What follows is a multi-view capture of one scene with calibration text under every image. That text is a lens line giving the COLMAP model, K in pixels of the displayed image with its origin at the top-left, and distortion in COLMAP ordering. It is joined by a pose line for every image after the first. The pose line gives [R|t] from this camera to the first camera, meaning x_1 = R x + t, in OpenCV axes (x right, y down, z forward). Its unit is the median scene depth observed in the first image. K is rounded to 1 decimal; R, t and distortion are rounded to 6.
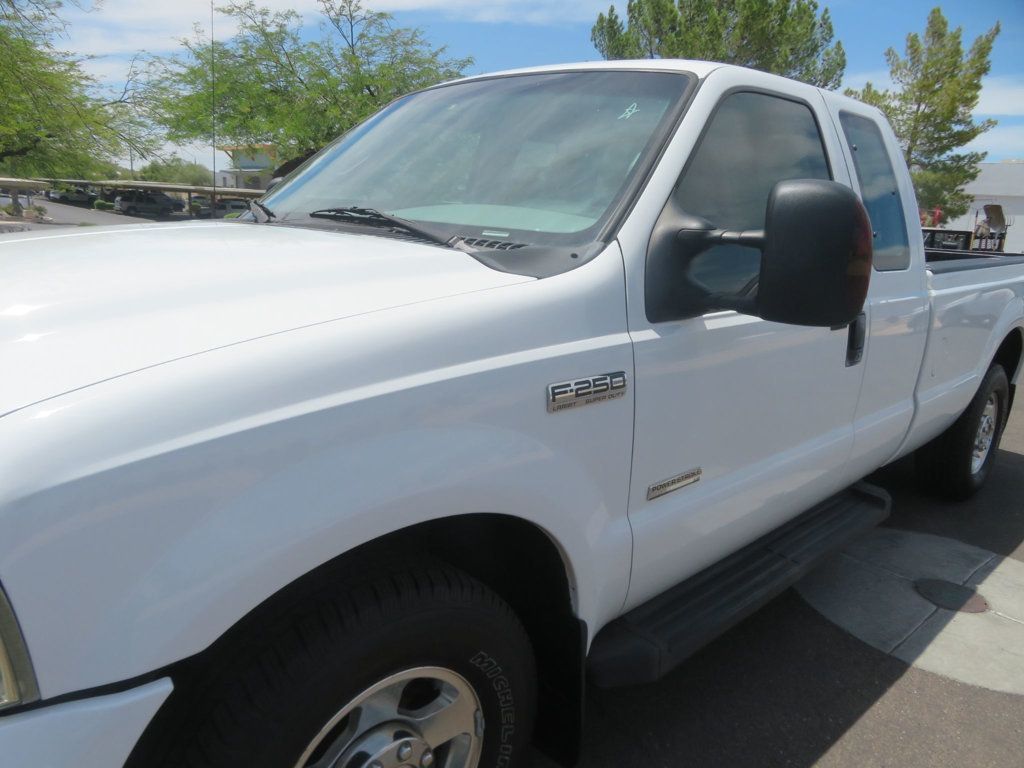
lens RADIAL K [[707.4, 0, 517.1], [0, 707.4, 376.3], [0, 0, 1]] dist [-0.008490, 0.011195]
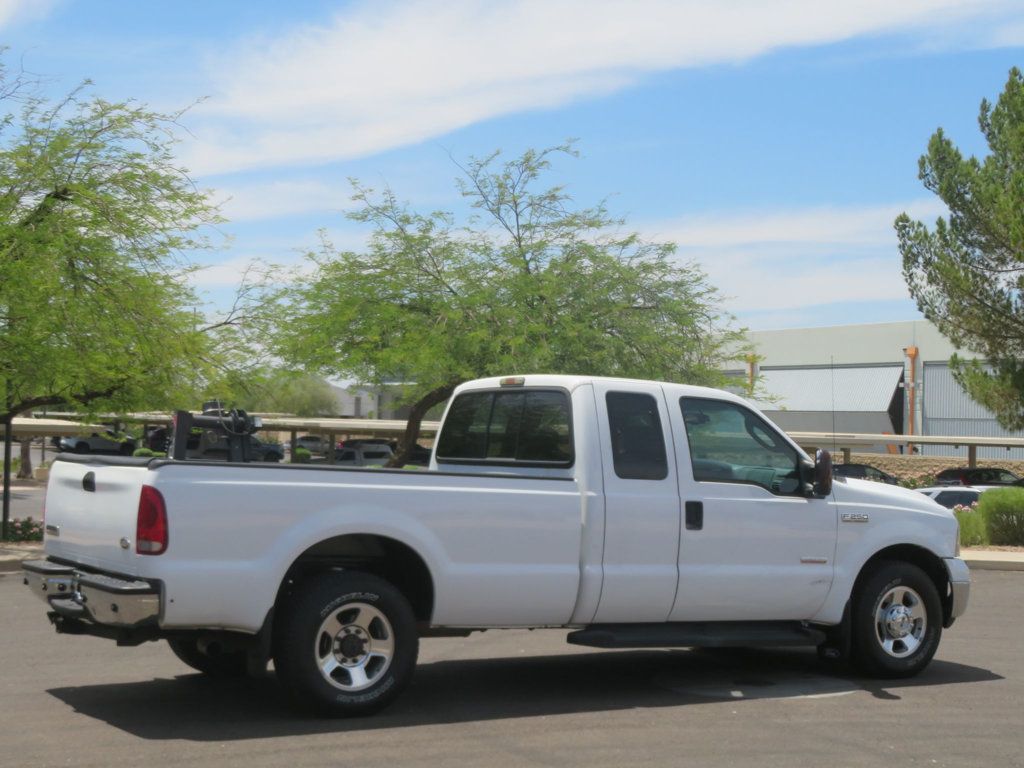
lens RADIAL K [[1680.4, 0, 517.1], [0, 1680.4, 385.1], [0, 0, 1]] dist [0.013562, 0.000000]
pose [[0.958574, -0.036297, -0.282522, 0.192635], [-0.040561, 0.964347, -0.261514, 0.105800], [0.281942, 0.262140, 0.922926, -0.438880]]
